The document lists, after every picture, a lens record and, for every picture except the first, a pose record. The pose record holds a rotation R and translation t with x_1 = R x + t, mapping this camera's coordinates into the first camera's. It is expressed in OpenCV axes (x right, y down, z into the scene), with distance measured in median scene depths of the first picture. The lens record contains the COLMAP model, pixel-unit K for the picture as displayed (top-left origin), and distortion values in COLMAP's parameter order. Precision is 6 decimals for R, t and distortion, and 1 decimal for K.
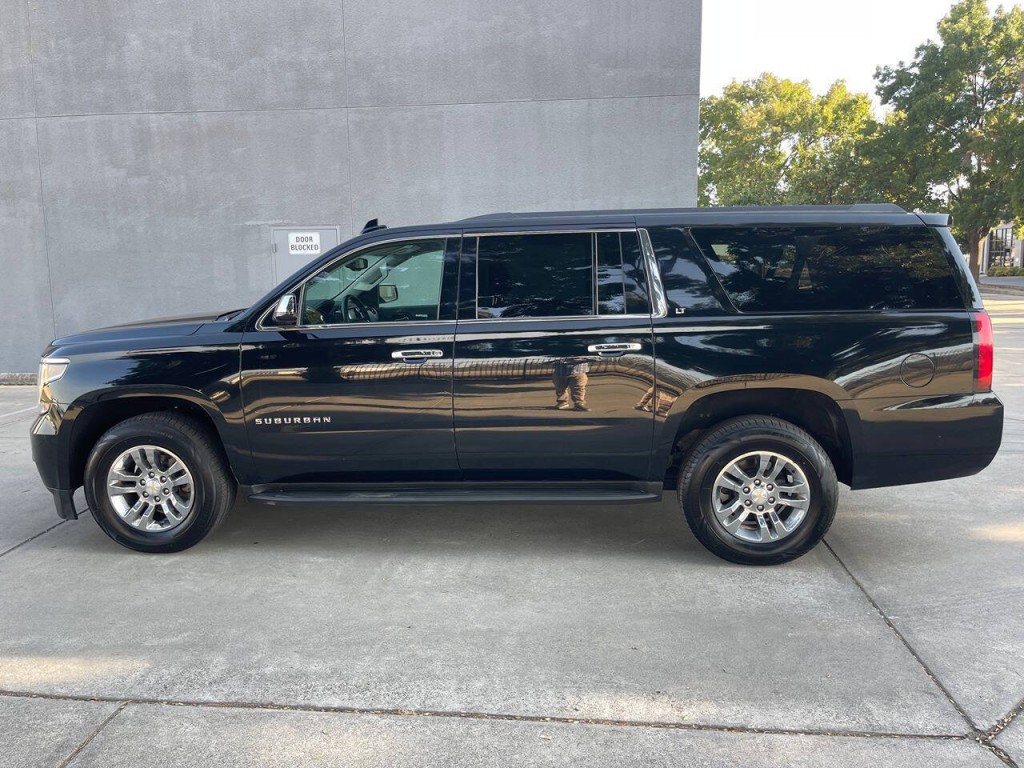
lens RADIAL K [[771.9, 0, 511.0], [0, 771.9, 378.2], [0, 0, 1]] dist [0.067144, -0.090335]
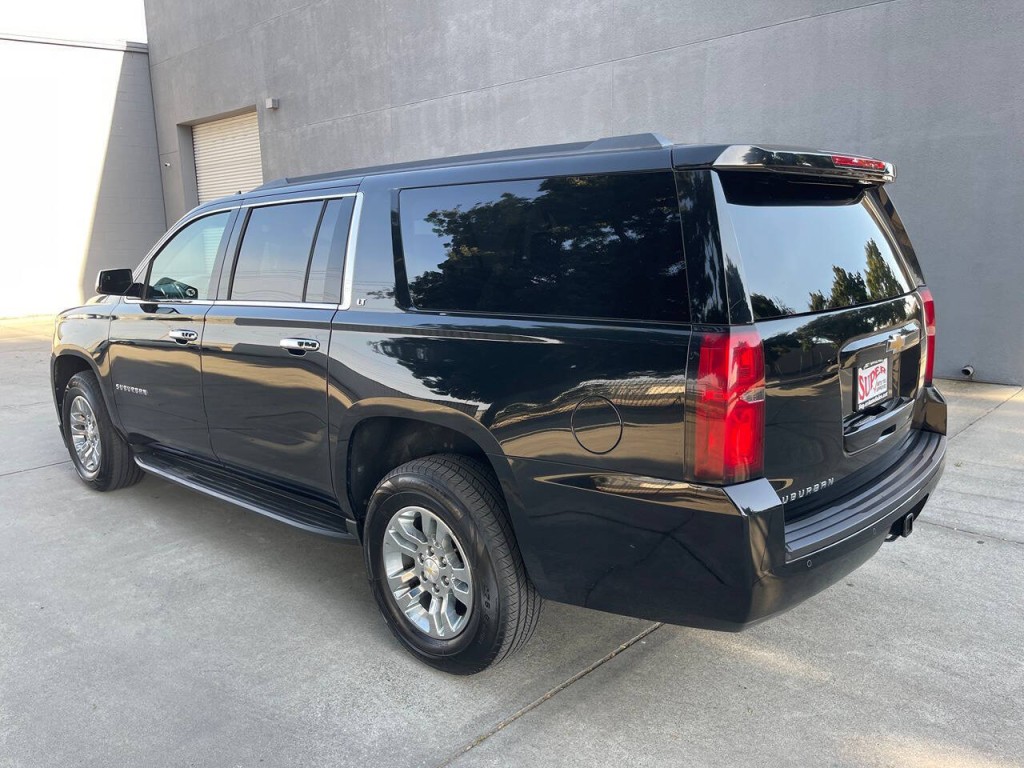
lens RADIAL K [[771.9, 0, 511.0], [0, 771.9, 378.2], [0, 0, 1]] dist [0.067144, -0.090335]
pose [[0.788376, 0.103739, -0.606384, 0.294407], [-0.074778, 0.994530, 0.072923, -0.029422], [0.610632, -0.012147, 0.791821, 0.183444]]
